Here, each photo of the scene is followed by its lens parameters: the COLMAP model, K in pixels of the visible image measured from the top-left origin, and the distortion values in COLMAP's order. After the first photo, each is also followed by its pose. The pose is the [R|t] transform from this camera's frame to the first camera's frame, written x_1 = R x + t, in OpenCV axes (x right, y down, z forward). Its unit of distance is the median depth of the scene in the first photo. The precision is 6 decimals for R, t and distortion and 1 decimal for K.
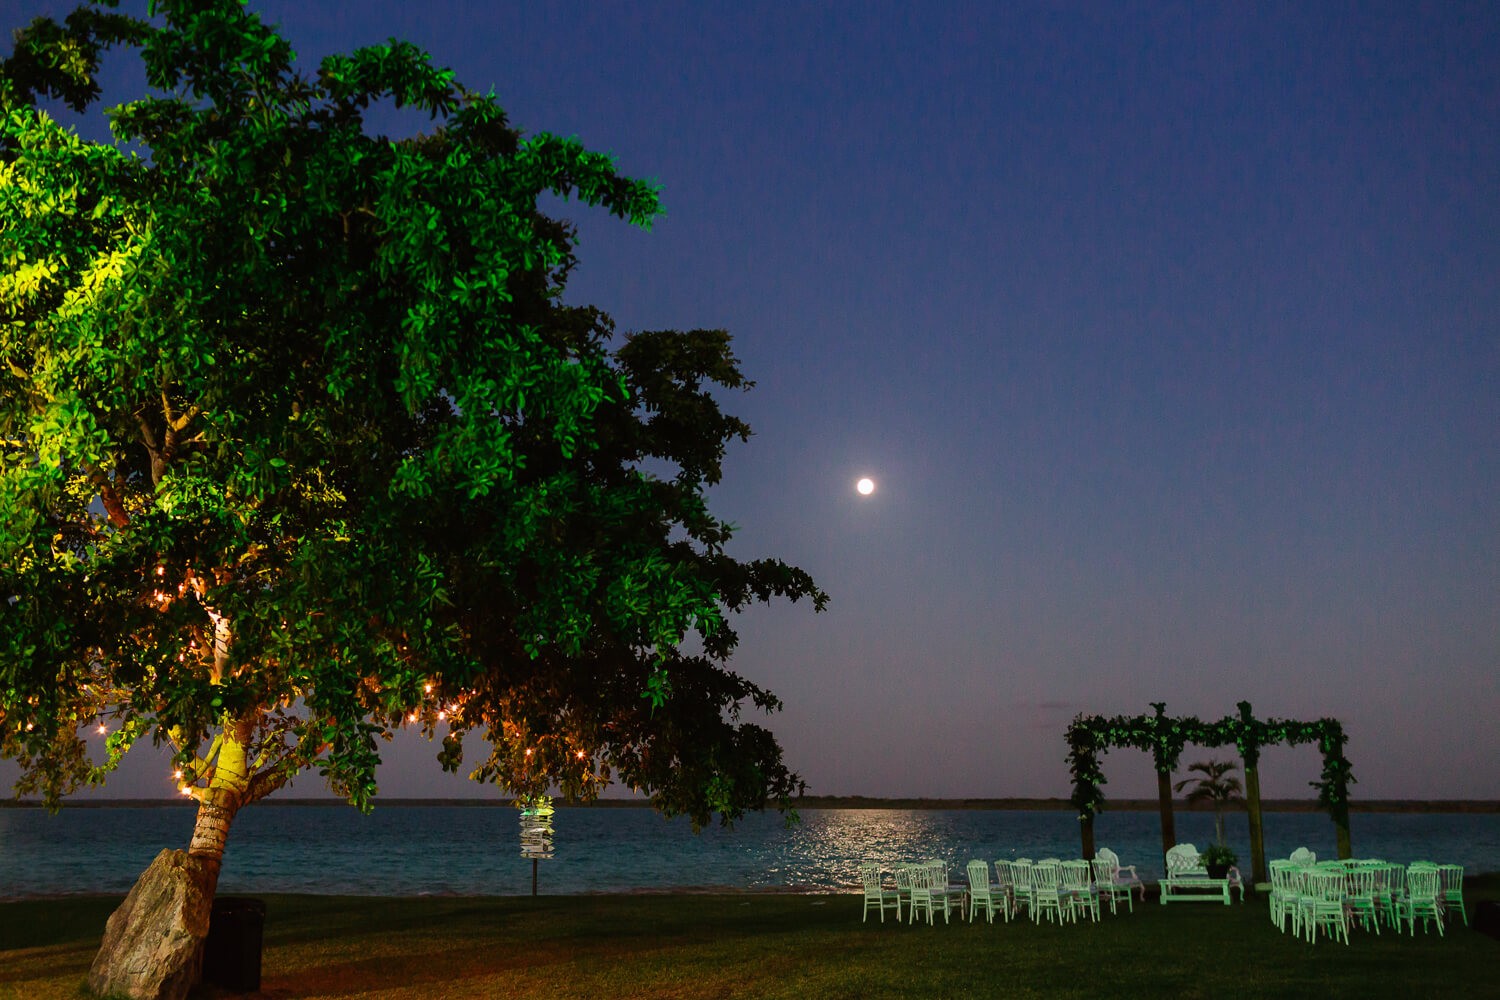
lens RADIAL K [[1371.3, 0, 750.0], [0, 1371.3, 500.0], [0, 0, 1]] dist [-0.003743, 0.000890]
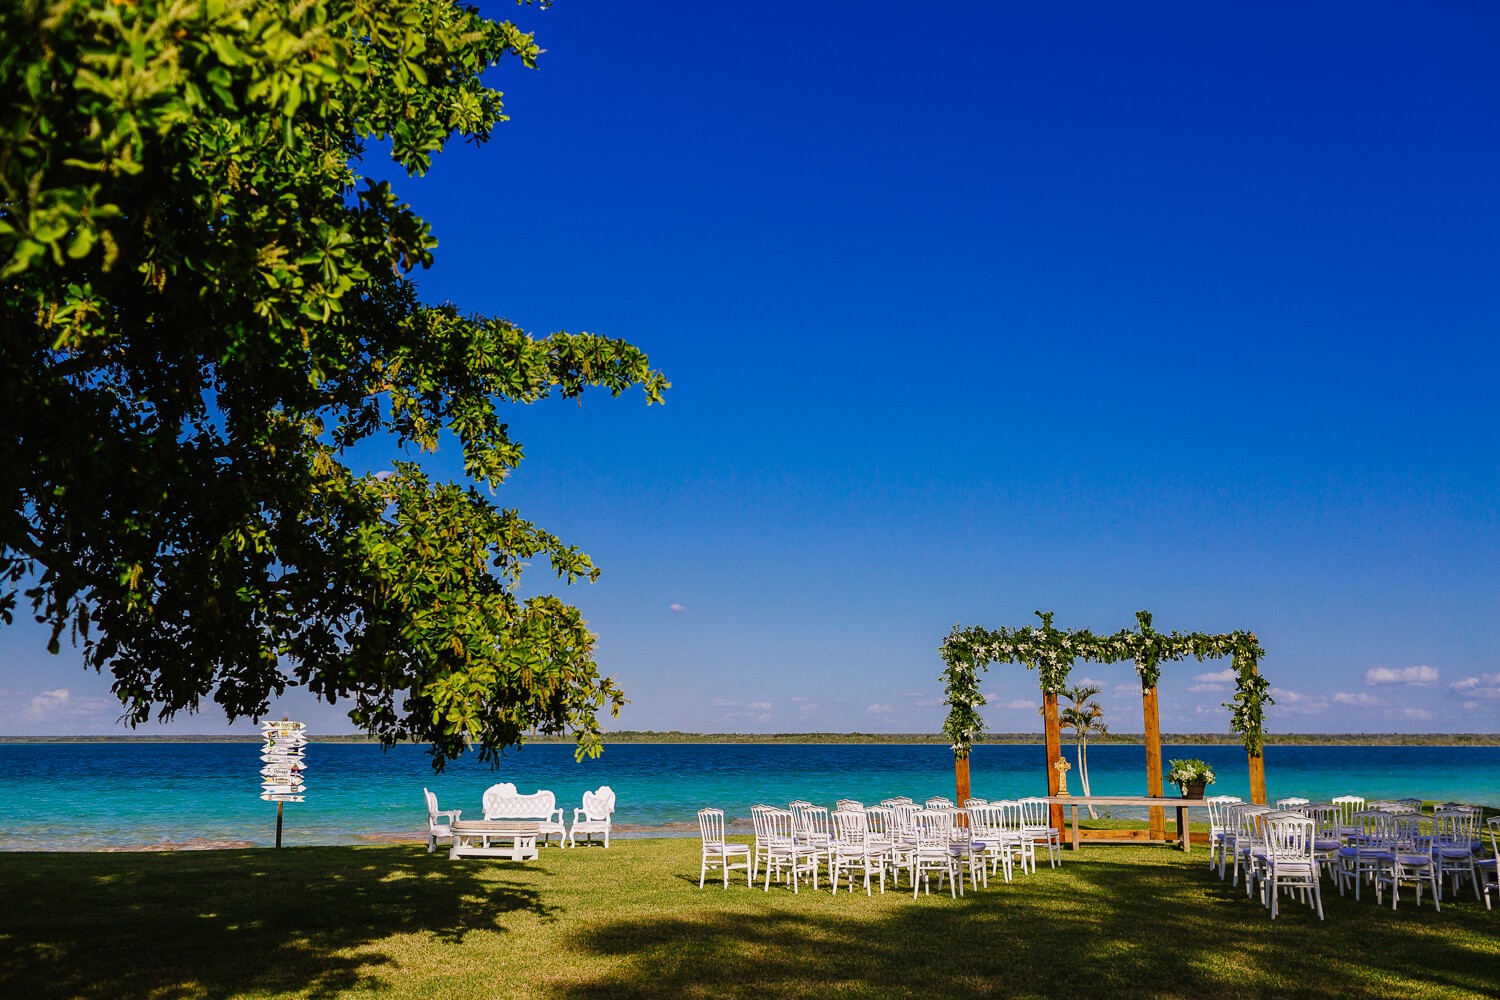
lens RADIAL K [[1371.3, 0, 750.0], [0, 1371.3, 500.0], [0, 0, 1]] dist [-0.003743, 0.000890]
pose [[0.988827, 0.021692, 0.147480, -0.011045], [-0.028356, 0.998662, 0.043240, 0.047553], [-0.146345, -0.046939, 0.988119, 0.192997]]
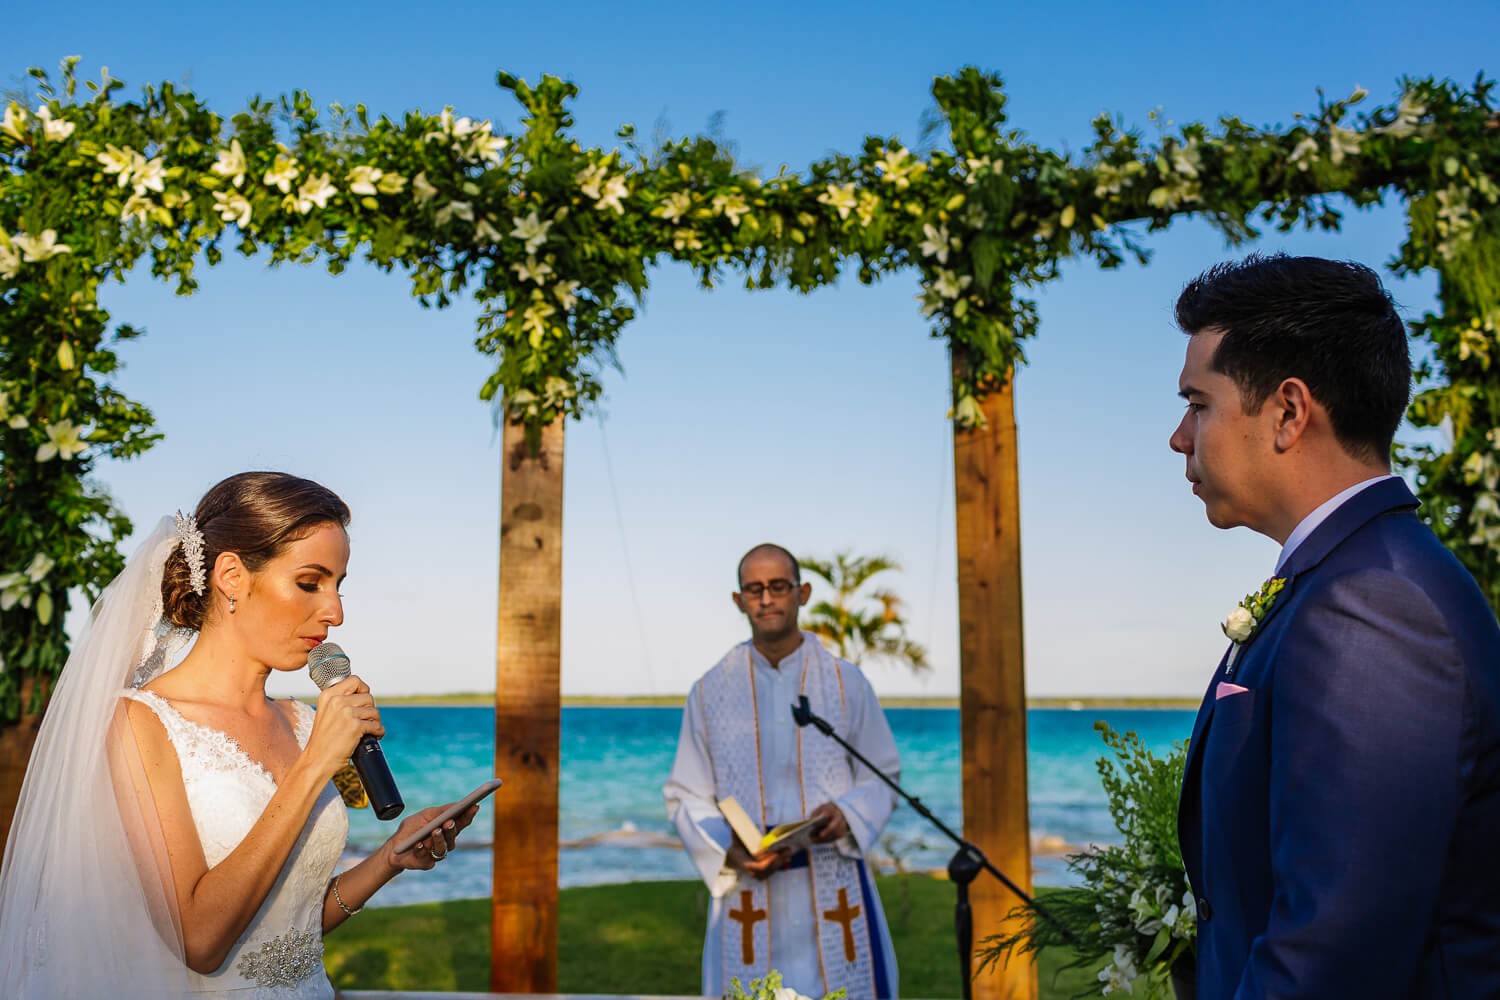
lens RADIAL K [[1371.3, 0, 750.0], [0, 1371.3, 500.0], [0, 0, 1]] dist [-0.003743, 0.000890]
pose [[0.973137, 0.030037, 0.228257, 0.290983], [-0.047252, 0.996404, 0.070329, 0.196048], [-0.225324, -0.079226, 0.971057, 0.821188]]
